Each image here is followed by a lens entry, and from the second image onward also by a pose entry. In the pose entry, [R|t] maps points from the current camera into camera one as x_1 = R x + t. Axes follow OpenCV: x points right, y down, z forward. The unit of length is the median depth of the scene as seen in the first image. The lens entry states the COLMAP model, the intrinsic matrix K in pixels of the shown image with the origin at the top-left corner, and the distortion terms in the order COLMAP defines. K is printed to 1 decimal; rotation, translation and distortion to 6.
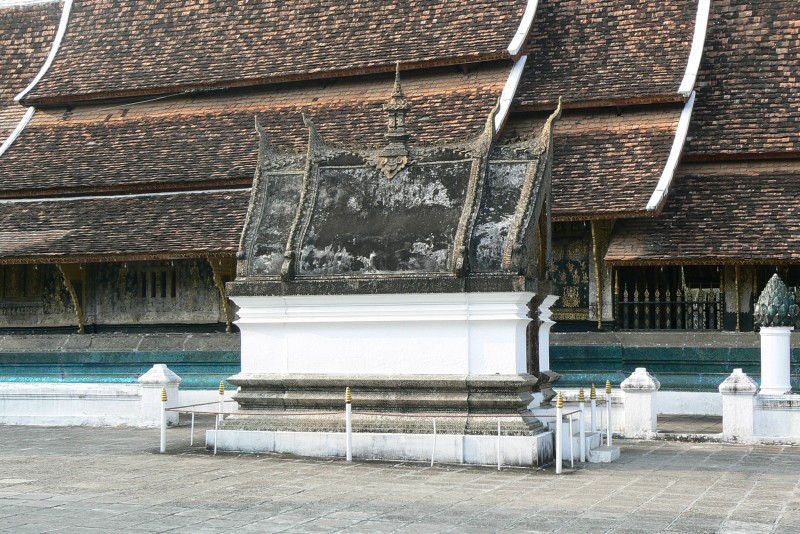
lens RADIAL K [[1320.4, 0, 400.2], [0, 1320.4, 265.8], [0, 0, 1]] dist [0.042867, 0.000000]
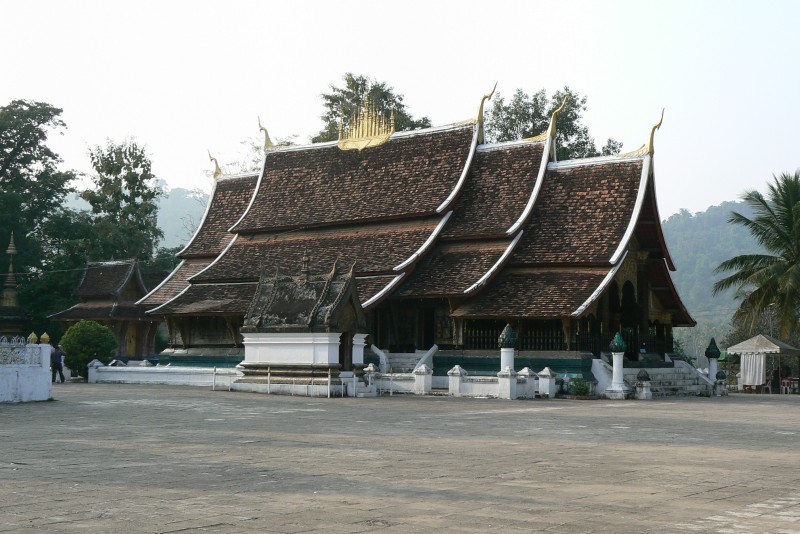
lens RADIAL K [[1259.5, 0, 399.9], [0, 1259.5, 267.6], [0, 0, 1]] dist [0.027130, 0.000000]
pose [[0.956349, -0.005611, -0.292172, 0.691900], [-0.000064, 0.999812, -0.019411, -0.044707], [0.292226, 0.018582, 0.956169, -1.000730]]
